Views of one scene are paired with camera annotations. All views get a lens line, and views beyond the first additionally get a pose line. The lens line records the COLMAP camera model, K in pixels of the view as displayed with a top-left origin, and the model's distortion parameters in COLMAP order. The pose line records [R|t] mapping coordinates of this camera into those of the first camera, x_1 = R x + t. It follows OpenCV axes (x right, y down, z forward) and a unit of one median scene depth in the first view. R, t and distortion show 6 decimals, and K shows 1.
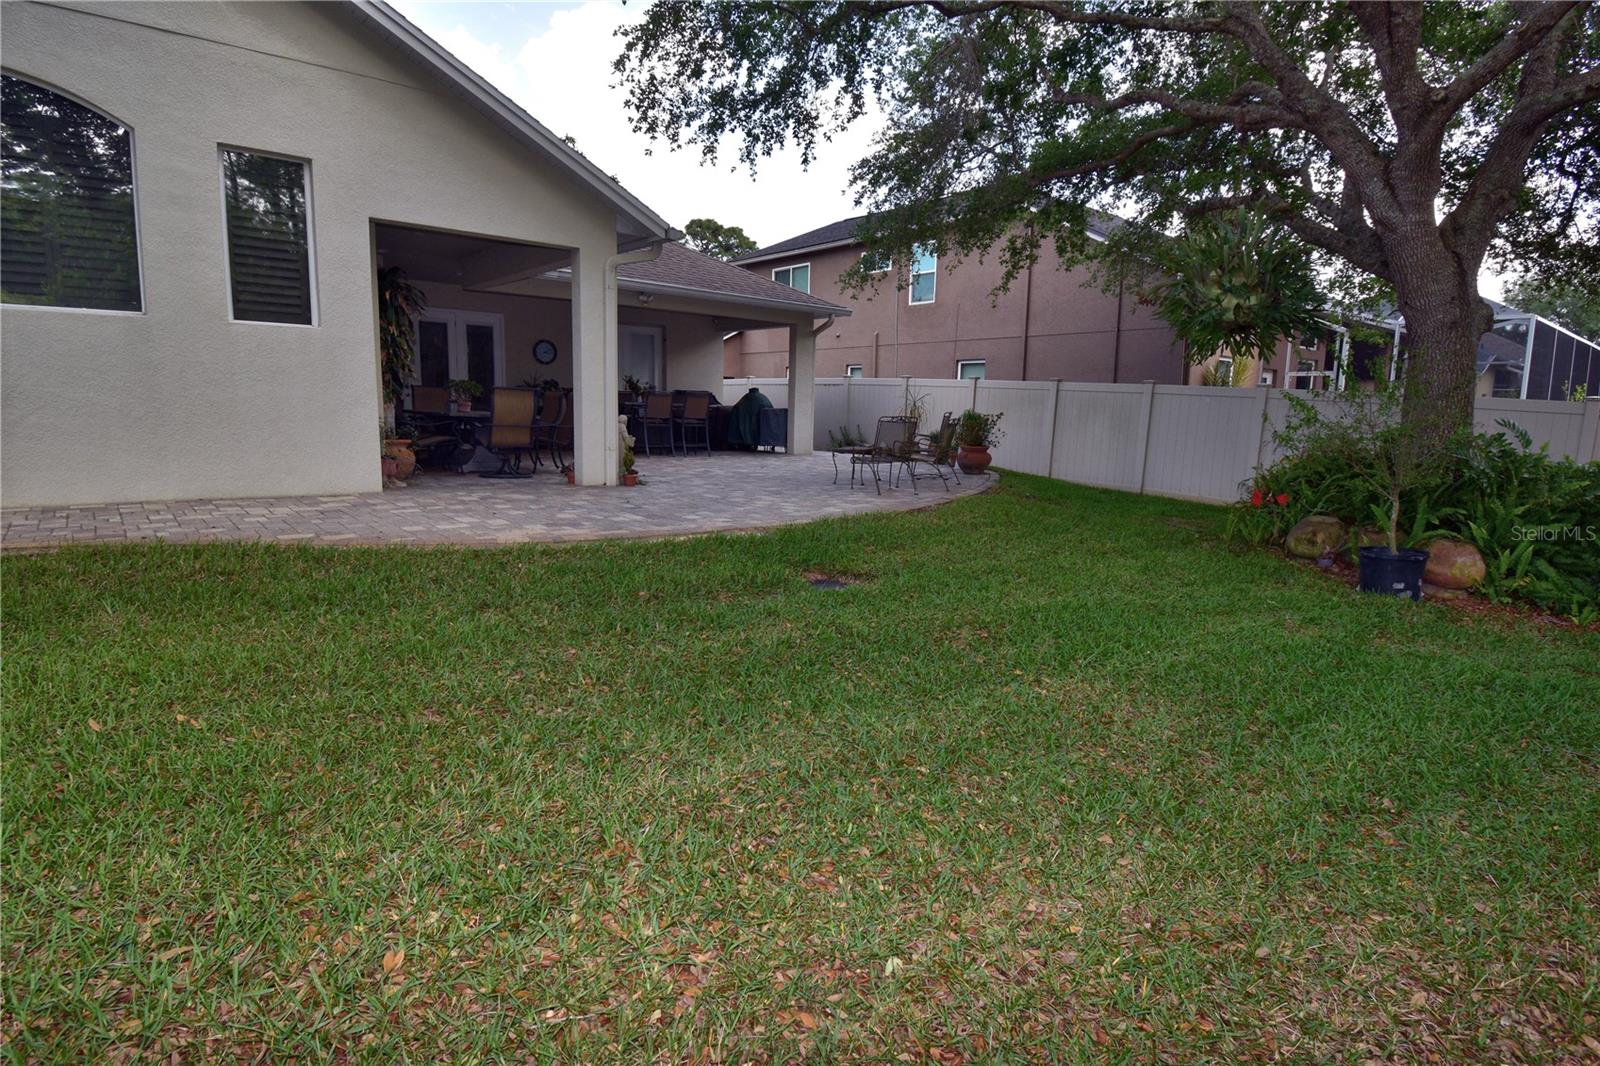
lens RADIAL K [[830.1, 0, 810.8], [0, 830.1, 532.0], [0, 0, 1]] dist [0.024291, -0.032662]
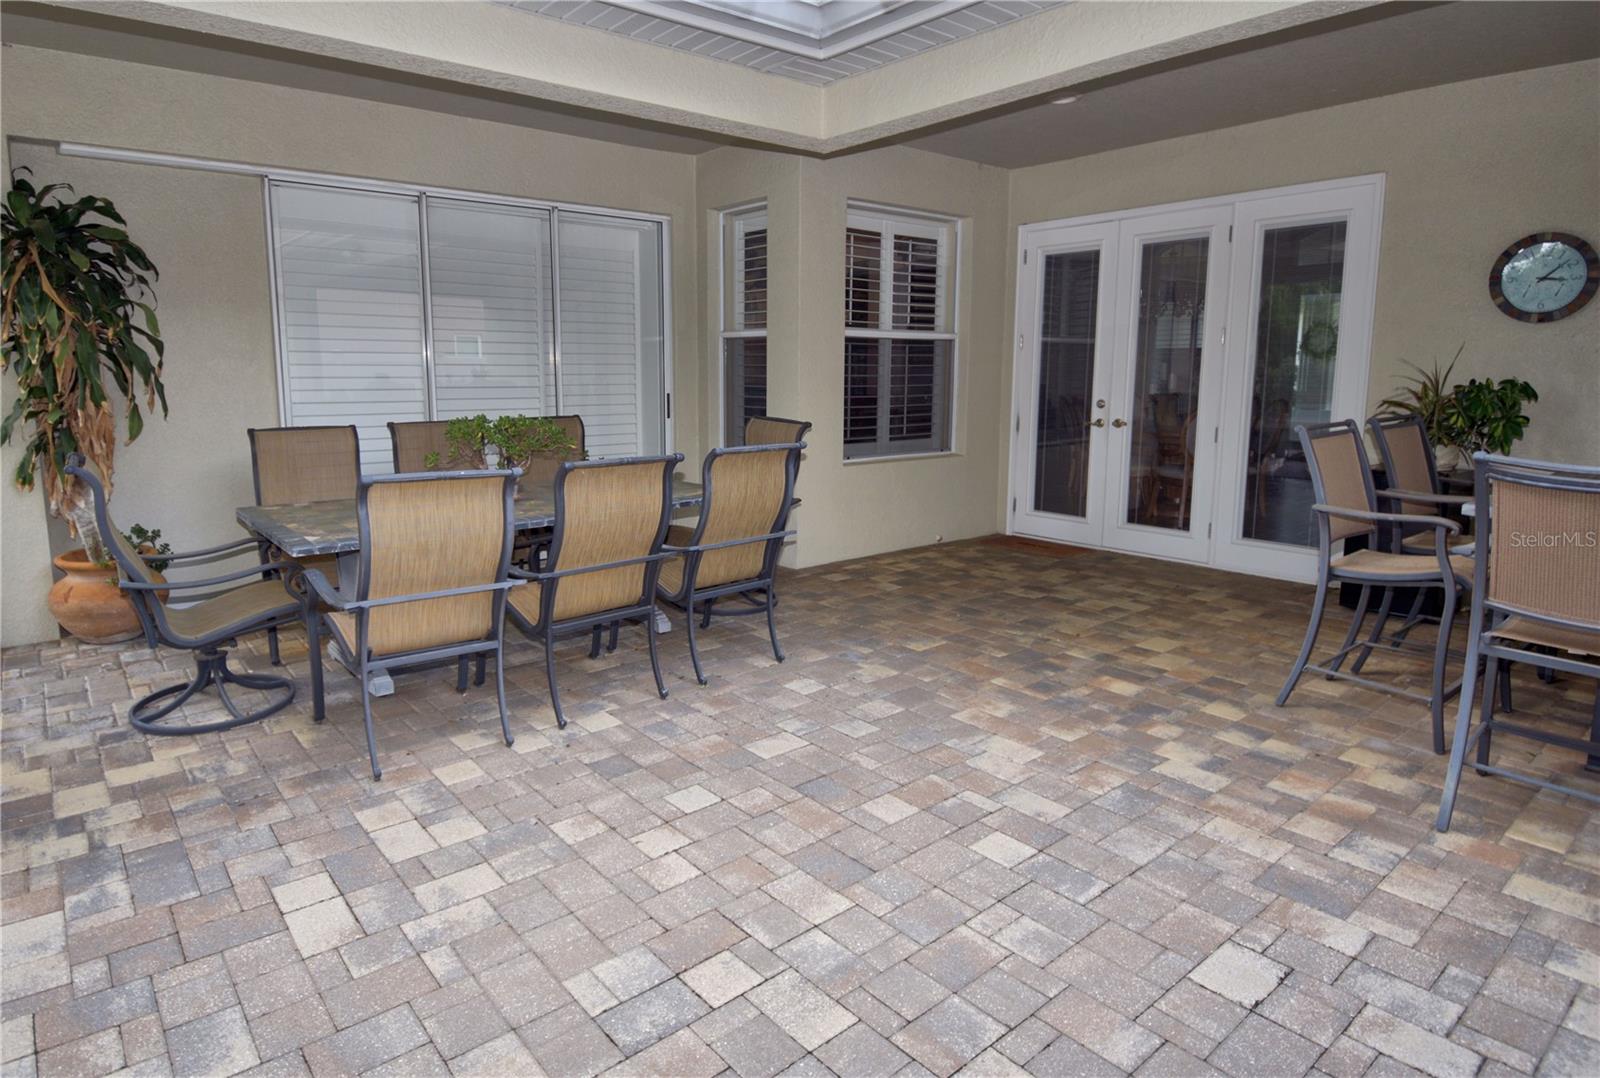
lens RADIAL K [[911.4, 0, 741.6], [0, 911.4, 492.4], [0, 0, 1]] dist [0.025880, -0.034828]
pose [[-0.036911, 0.113839, -0.992813, -0.007446], [-0.144314, 0.982469, 0.118018, -0.167990], [0.988843, 0.147633, -0.019835, 0.881977]]
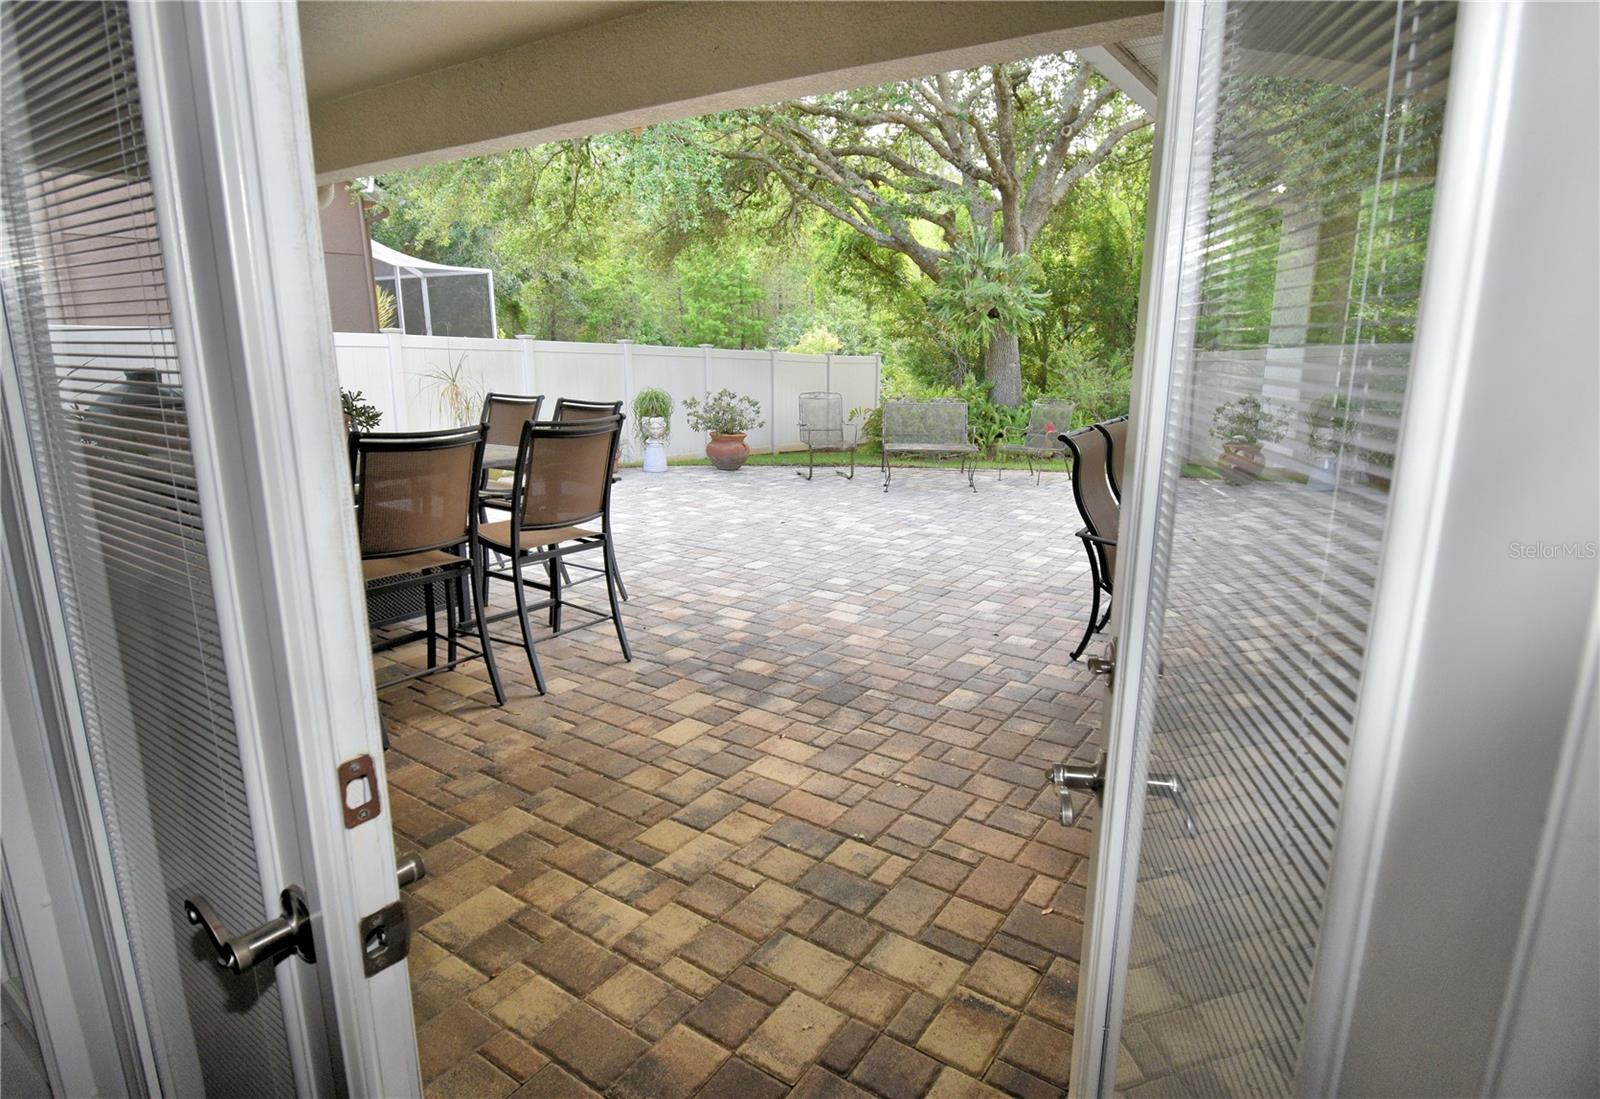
lens RADIAL K [[864.0, 0, 795.7], [0, 864.0, 545.3], [0, 0, 1]] dist [0.020288, -0.000979]
pose [[-0.255209, -0.245490, 0.935202, -0.558510], [0.134921, 0.948726, 0.285859, -0.210486], [-0.957426, 0.199132, -0.209002, 1.043553]]
